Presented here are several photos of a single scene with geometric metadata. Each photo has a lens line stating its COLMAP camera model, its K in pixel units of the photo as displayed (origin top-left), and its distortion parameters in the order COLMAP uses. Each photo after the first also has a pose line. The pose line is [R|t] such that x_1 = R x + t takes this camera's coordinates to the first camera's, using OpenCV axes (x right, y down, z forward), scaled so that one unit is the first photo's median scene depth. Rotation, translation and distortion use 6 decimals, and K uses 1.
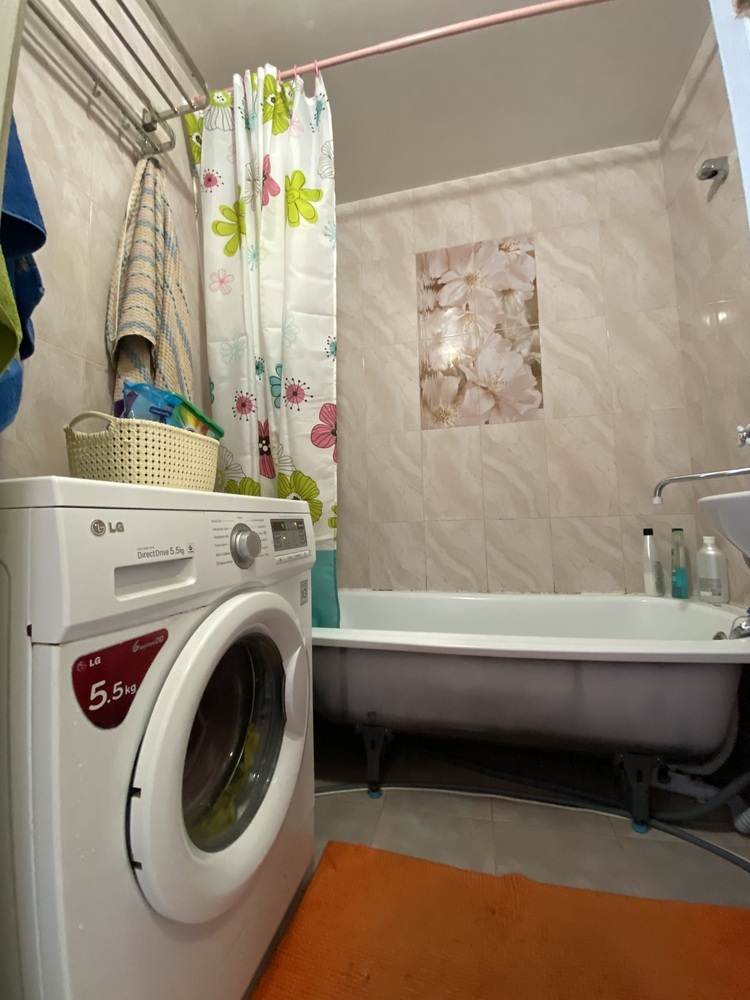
lens RADIAL K [[408.8, 0, 378.0], [0, 408.8, 499.2], [0, 0, 1]] dist [0.000386, -0.003832]
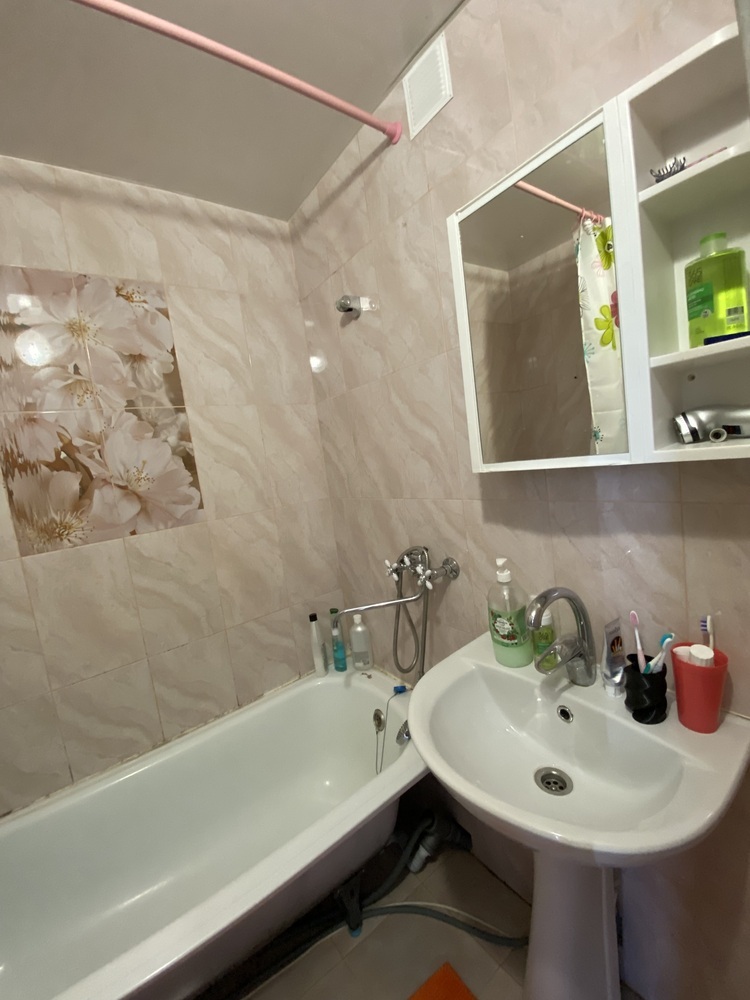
lens RADIAL K [[408.8, 0, 377.9], [0, 408.8, 499.9], [0, 0, 1]] dist [0.000386, -0.003832]
pose [[0.635889, -0.142765, 0.758461, -0.013210], [0.055867, 0.988679, 0.139261, -0.333166], [-0.769756, -0.046182, 0.636666, 0.163648]]
